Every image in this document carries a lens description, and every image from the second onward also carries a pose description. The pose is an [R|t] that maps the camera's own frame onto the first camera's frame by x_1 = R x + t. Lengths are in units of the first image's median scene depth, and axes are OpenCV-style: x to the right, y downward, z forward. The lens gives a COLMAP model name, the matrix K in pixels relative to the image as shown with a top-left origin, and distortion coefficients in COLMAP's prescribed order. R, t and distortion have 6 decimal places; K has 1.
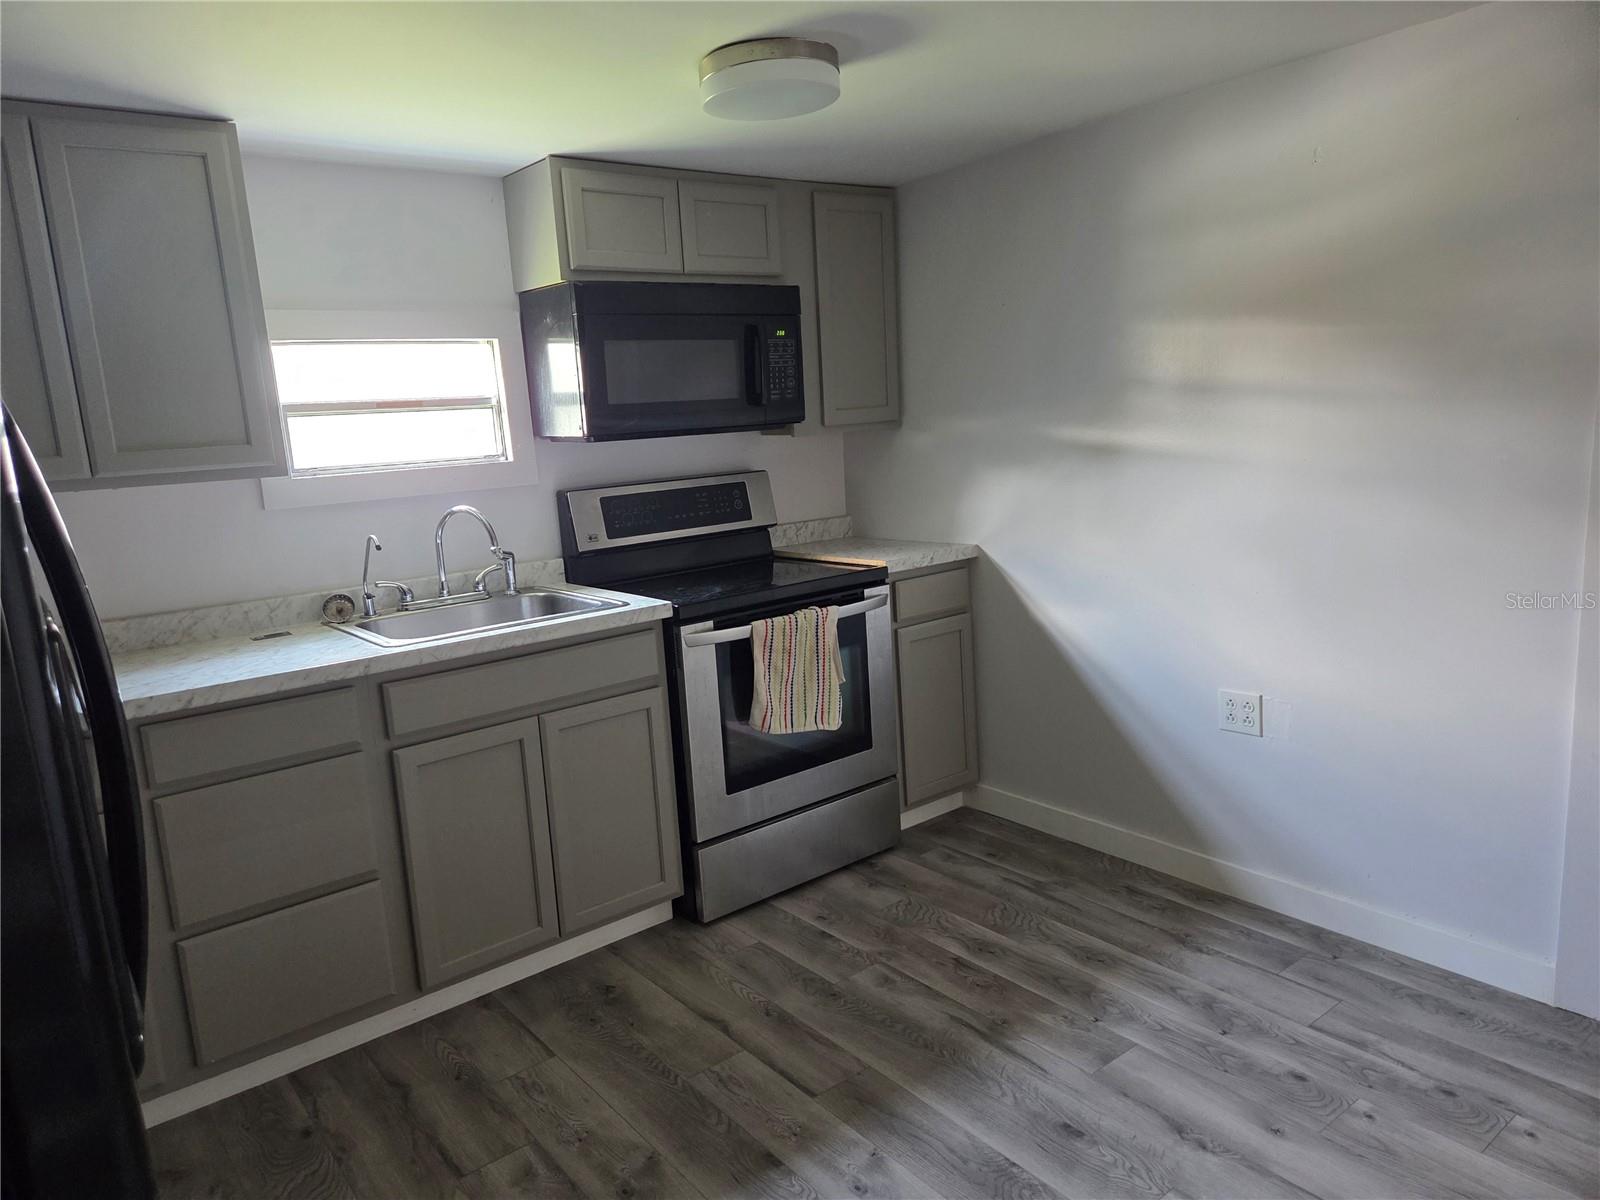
lens RADIAL K [[1055.1, 0, 768.8], [0, 1055.1, 608.5], [0, 0, 1]] dist [0.045251, -0.038233]
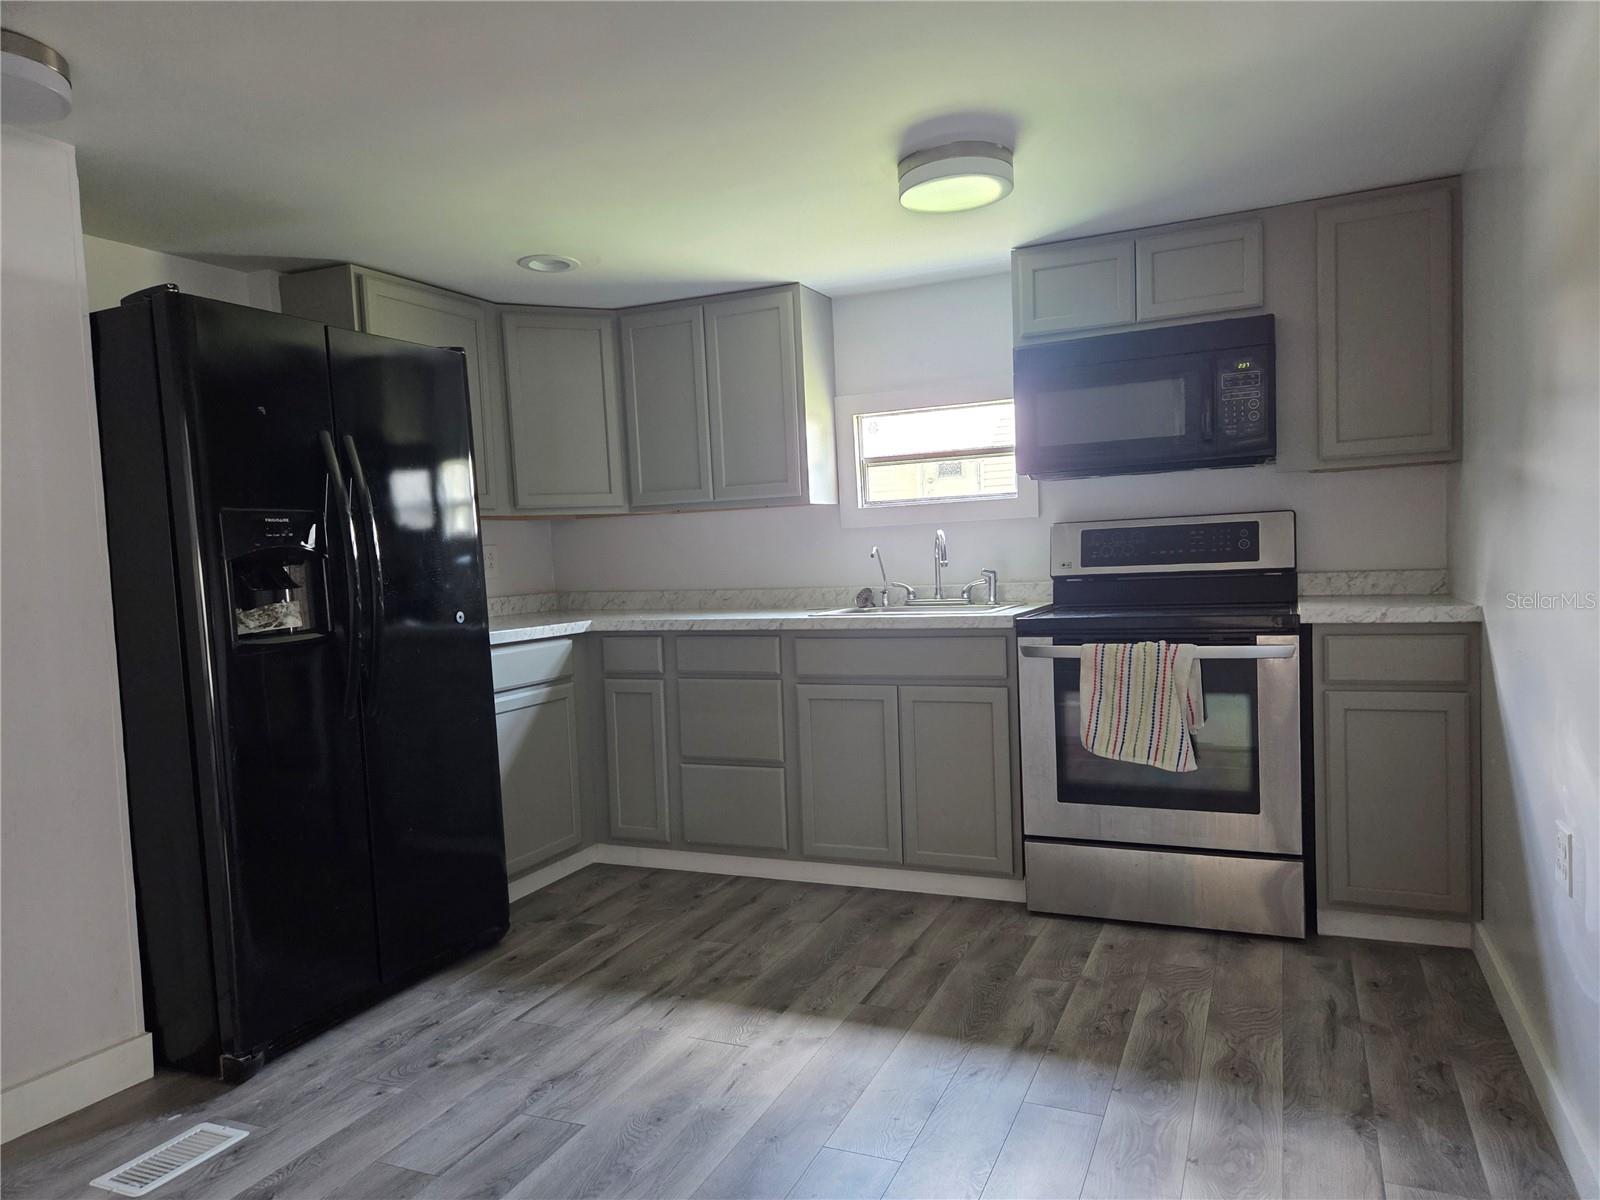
lens RADIAL K [[1055.1, 0, 792.6], [0, 1055.1, 624.2], [0, 0, 1]] dist [0.045251, -0.038233]
pose [[0.476453, 0.102948, -0.873152, 0.767167], [-0.145851, 0.988615, 0.036974, -0.003358], [0.867018, 0.109734, 0.486044, 0.219606]]
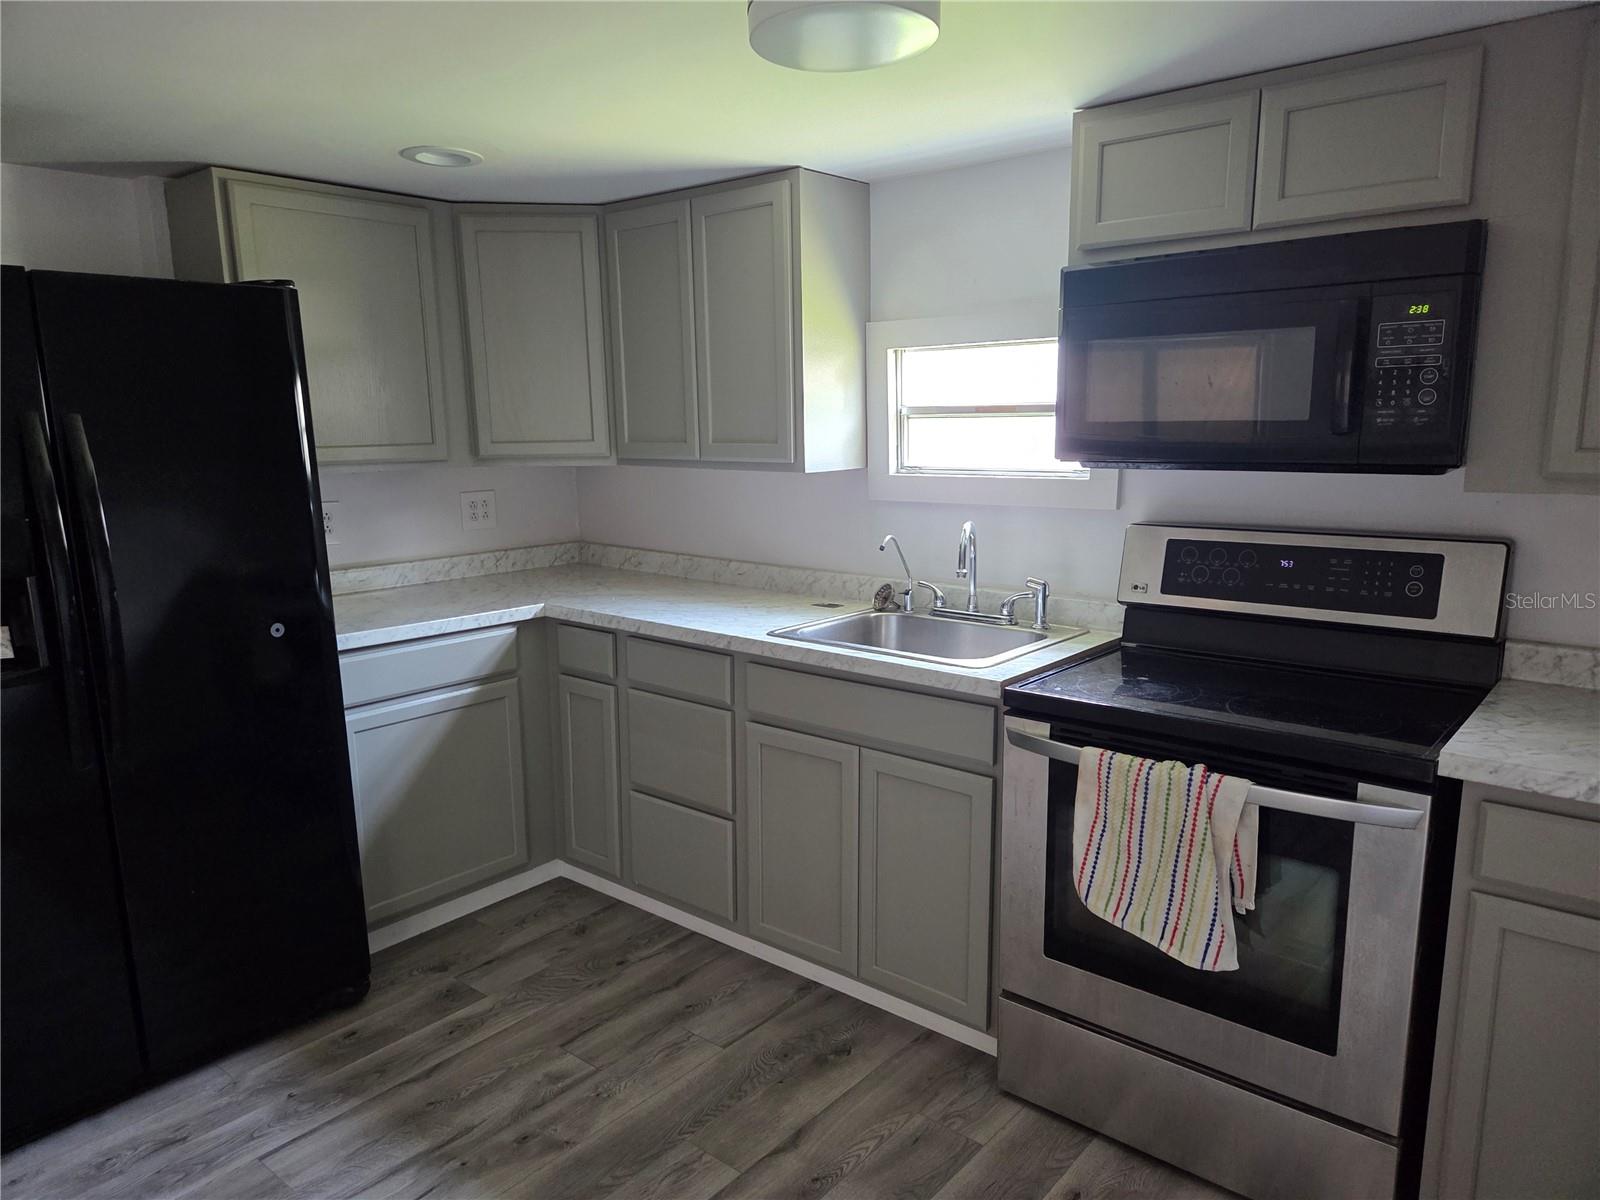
lens RADIAL K [[1055.1, 0, 793.8], [0, 1055.1, 616.6], [0, 0, 1]] dist [0.045251, -0.038233]
pose [[0.219785, 0.238335, -0.945987, 0.579531], [-0.178829, 0.963109, 0.201101, -0.174643], [0.959018, 0.124970, 0.254298, 0.616731]]
